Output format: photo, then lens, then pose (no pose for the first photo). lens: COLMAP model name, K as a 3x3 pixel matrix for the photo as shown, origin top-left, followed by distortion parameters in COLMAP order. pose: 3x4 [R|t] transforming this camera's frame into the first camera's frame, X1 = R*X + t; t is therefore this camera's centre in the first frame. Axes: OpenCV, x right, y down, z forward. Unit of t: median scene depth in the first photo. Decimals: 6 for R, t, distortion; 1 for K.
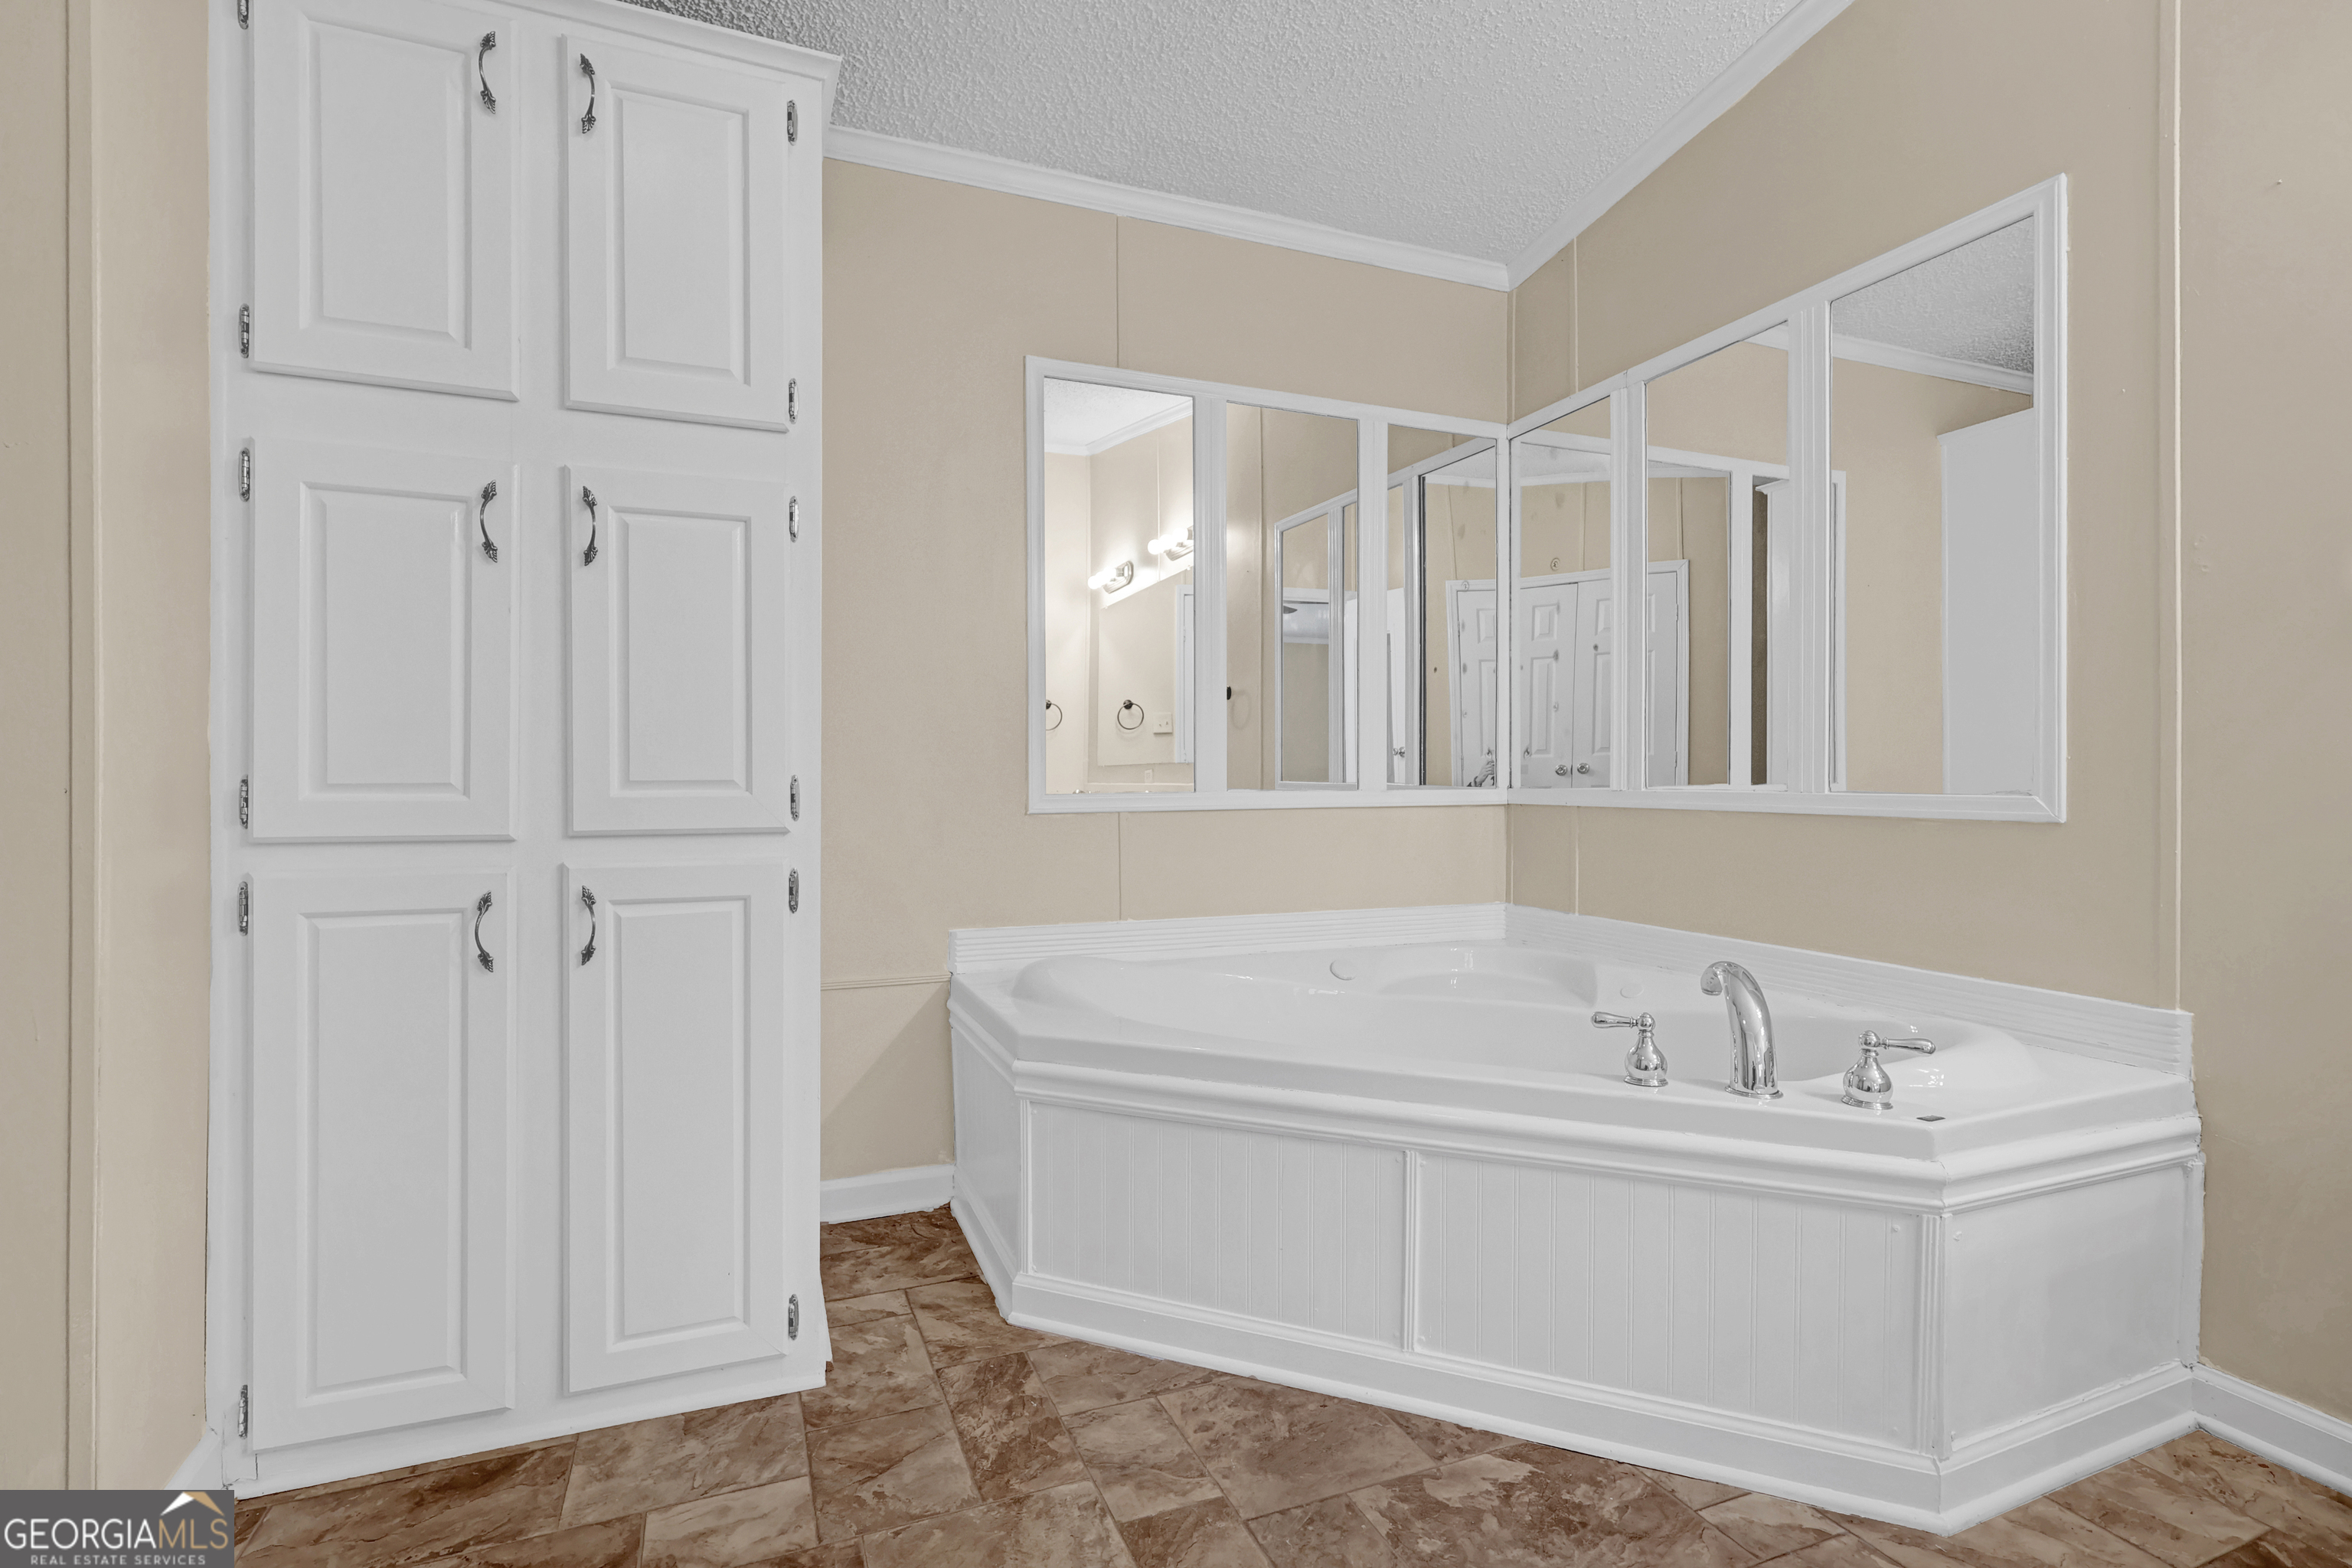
lens RADIAL K [[1086.4, 0, 1176.0], [0, 1086.4, 784.0], [0, 0, 1]] dist [-0.001564, -0.000211]
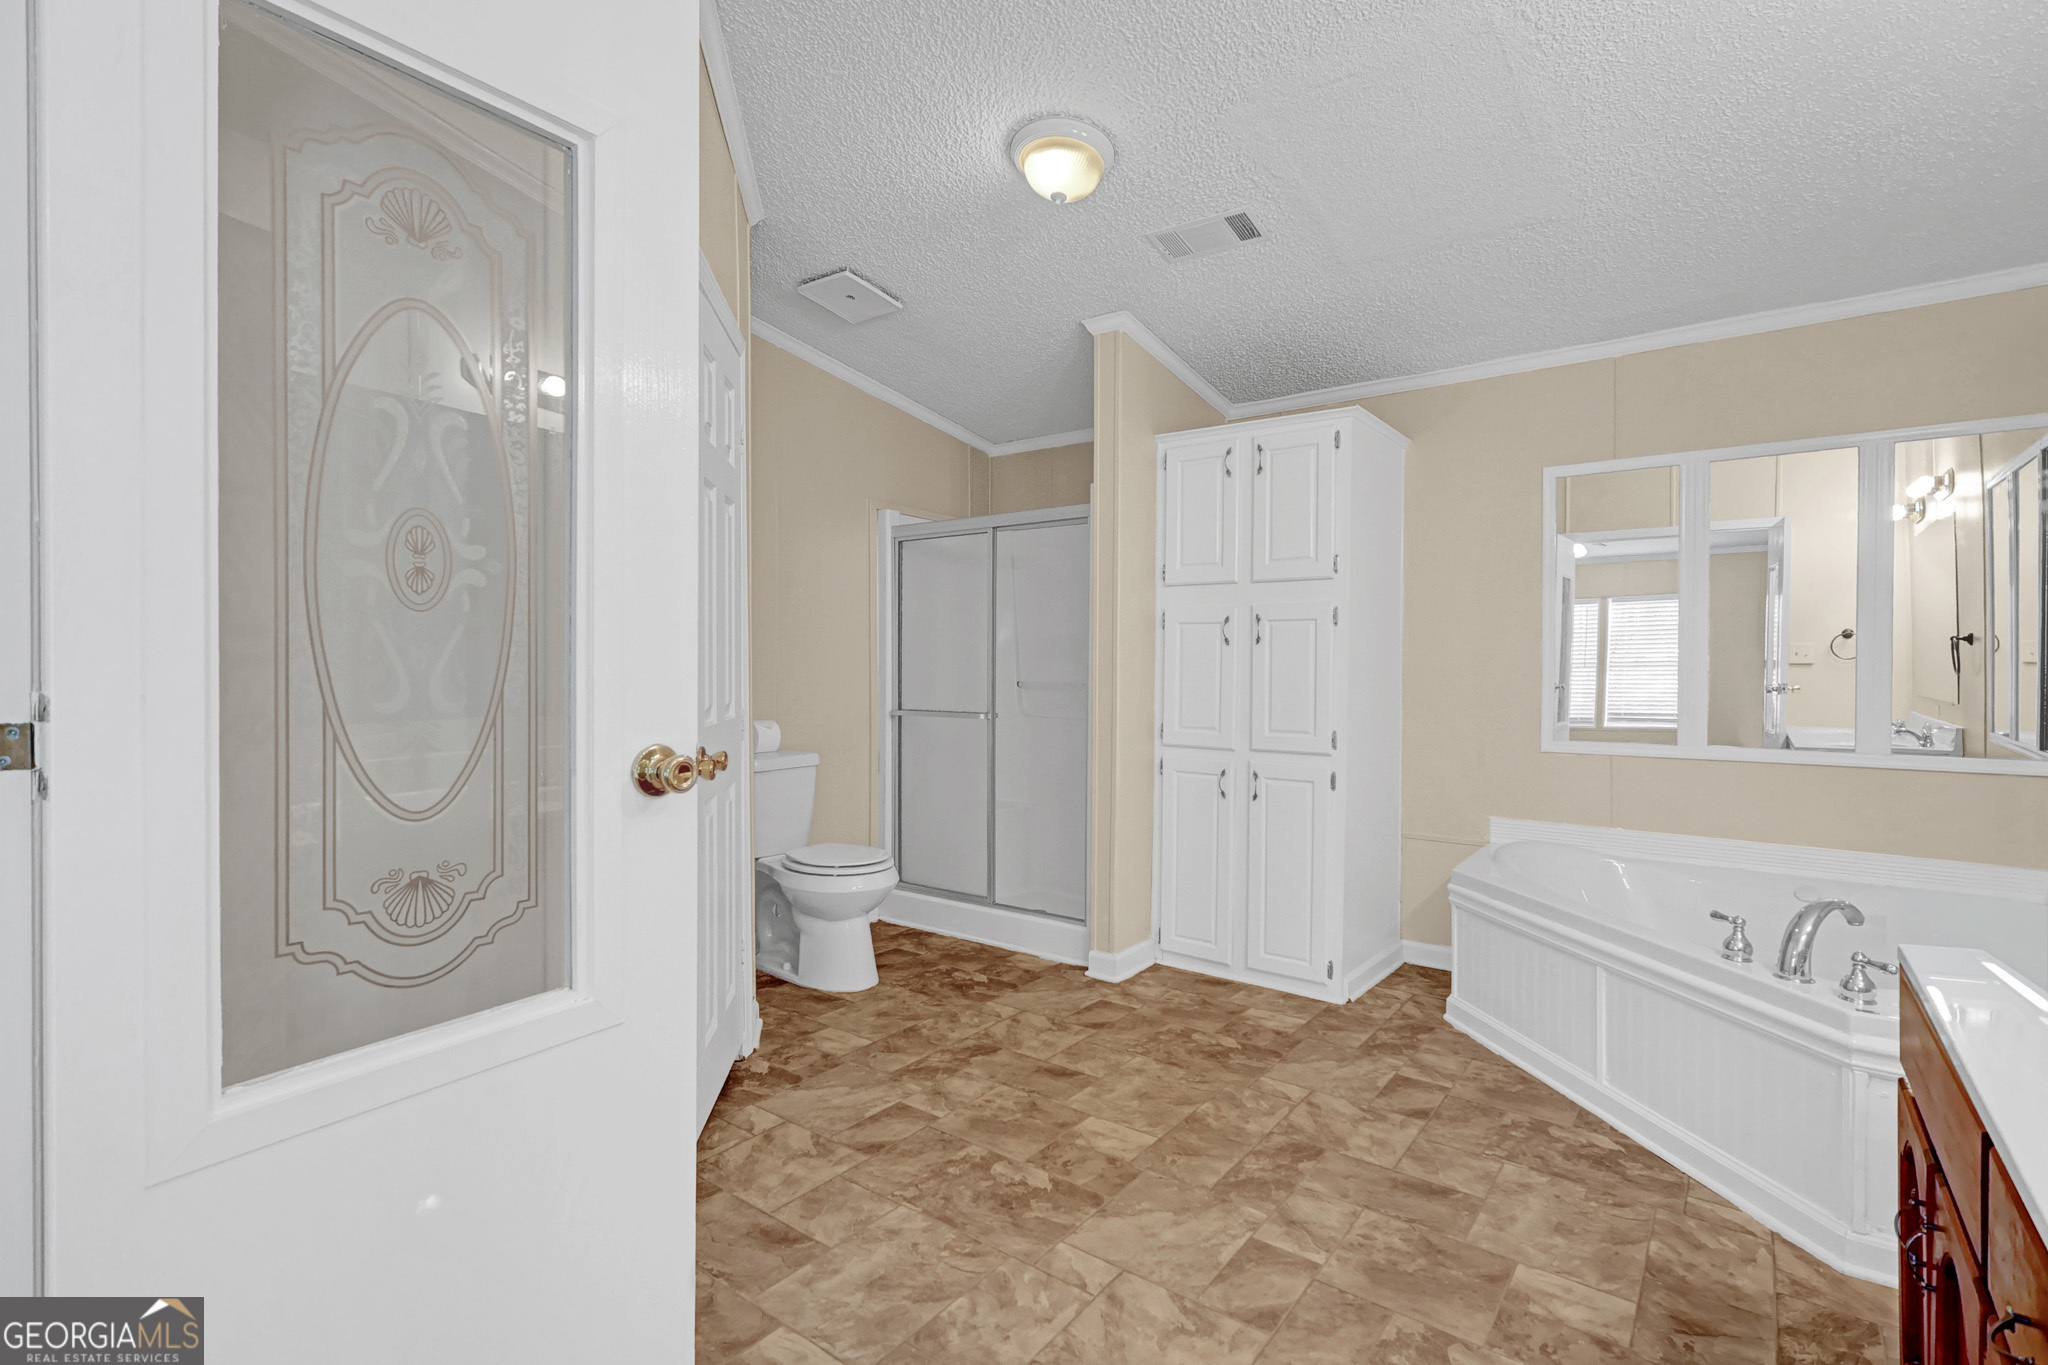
lens RADIAL K [[976.5, 0, 1017.7], [0, 976.5, 676.4], [0, 0, 1]] dist [-0.001282, 0.000001]
pose [[0.505253, 0.013931, -0.862859, 1.164922], [-0.011269, 0.999891, 0.009545, -0.144068], [0.862898, 0.004900, 0.505355, -0.647643]]
